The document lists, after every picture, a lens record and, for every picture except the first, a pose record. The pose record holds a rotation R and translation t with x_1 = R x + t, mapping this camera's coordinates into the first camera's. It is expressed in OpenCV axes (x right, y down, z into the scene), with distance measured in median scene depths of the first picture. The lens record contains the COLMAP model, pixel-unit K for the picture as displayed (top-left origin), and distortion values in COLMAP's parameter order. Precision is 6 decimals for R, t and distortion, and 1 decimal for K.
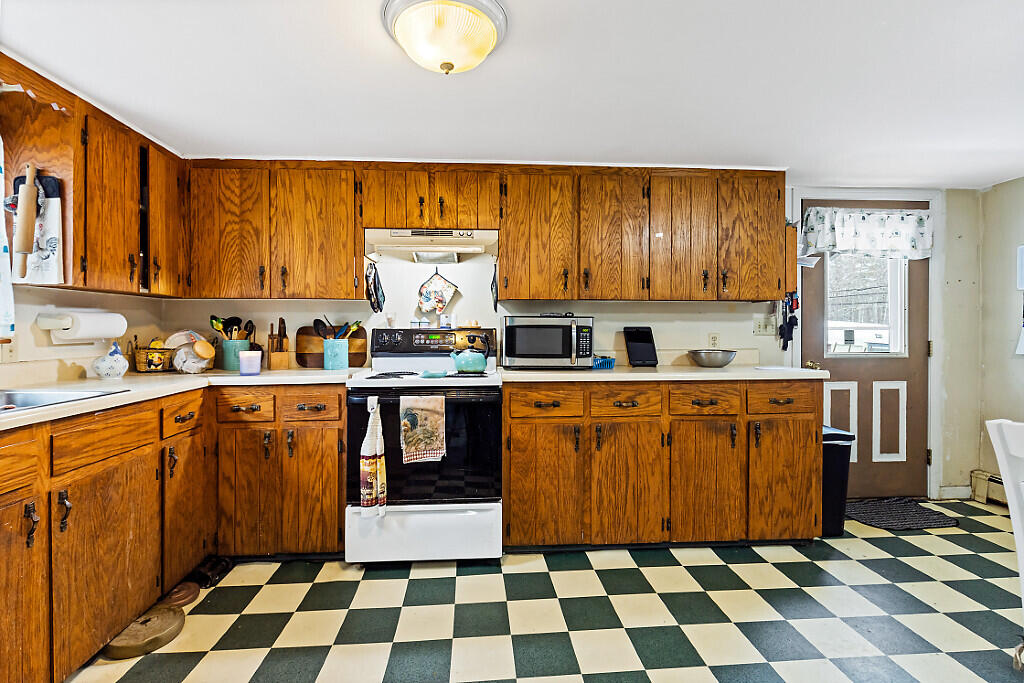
lens RADIAL K [[461.3, 0, 506.9], [0, 461.3, 331.7], [0, 0, 1]] dist [0.000024, -0.000884]
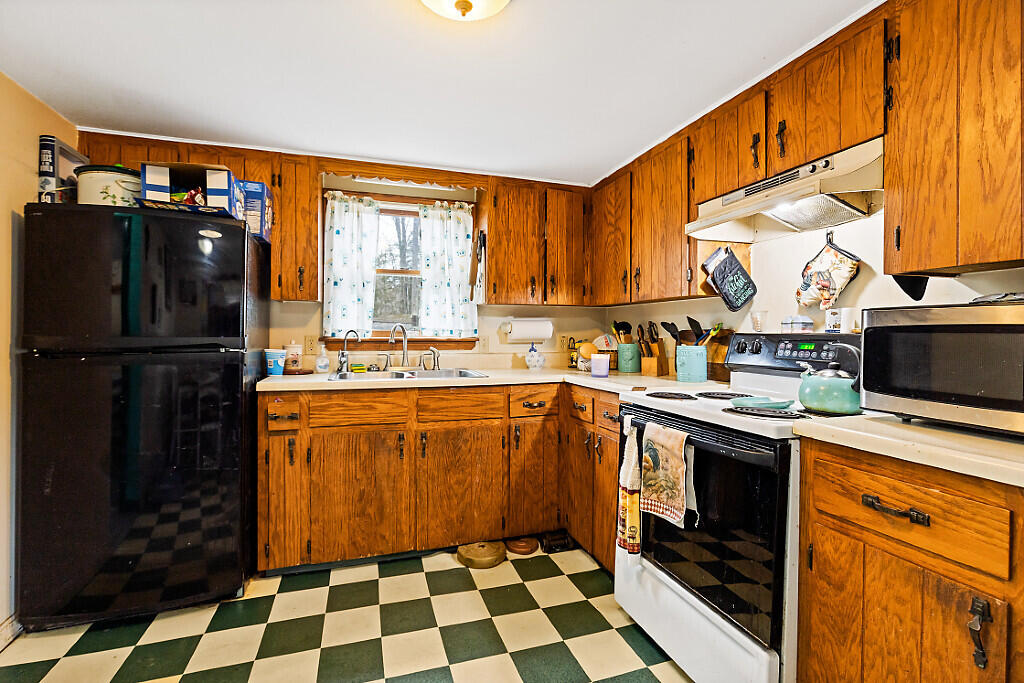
lens RADIAL K [[461.3, 0, 502.3], [0, 461.3, 337.0], [0, 0, 1]] dist [0.000024, -0.000884]
pose [[0.242962, 0.010583, -0.969978, 0.430101], [-0.009478, 0.999919, 0.008536, -0.003602], [0.969990, 0.007119, 0.243042, 0.561332]]
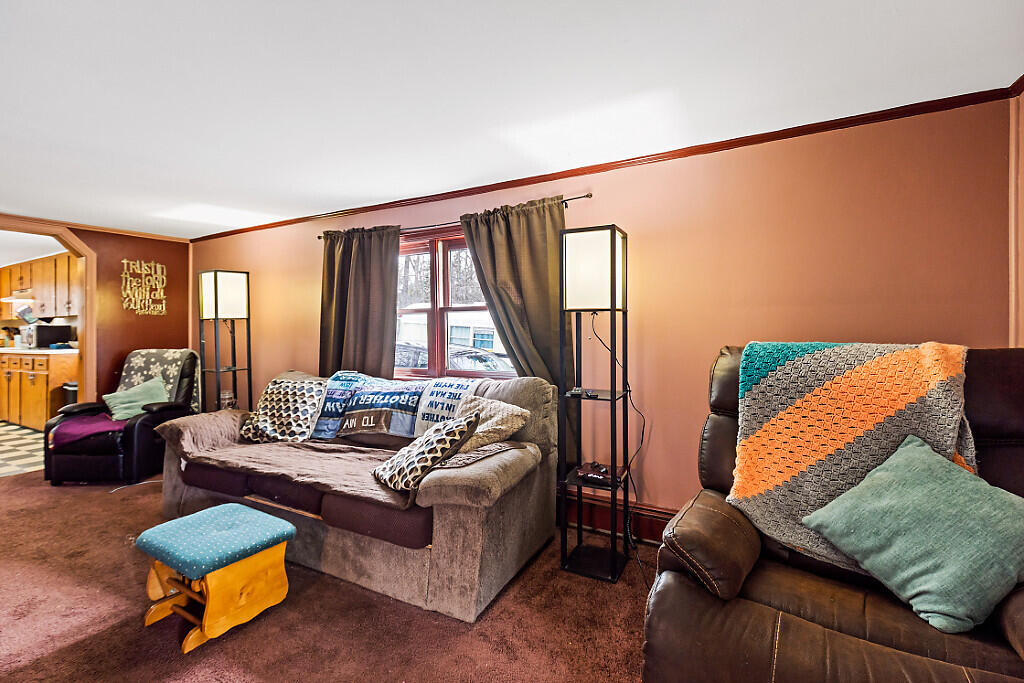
lens RADIAL K [[461.3, 0, 498.2], [0, 461.3, 331.2], [0, 0, 1]] dist [0.000024, -0.000884]
pose [[0.833507, -0.005630, -0.552480, 3.737584], [0.003766, 0.999983, -0.004509, 0.017314], [0.552495, 0.001677, 0.833514, 0.429760]]
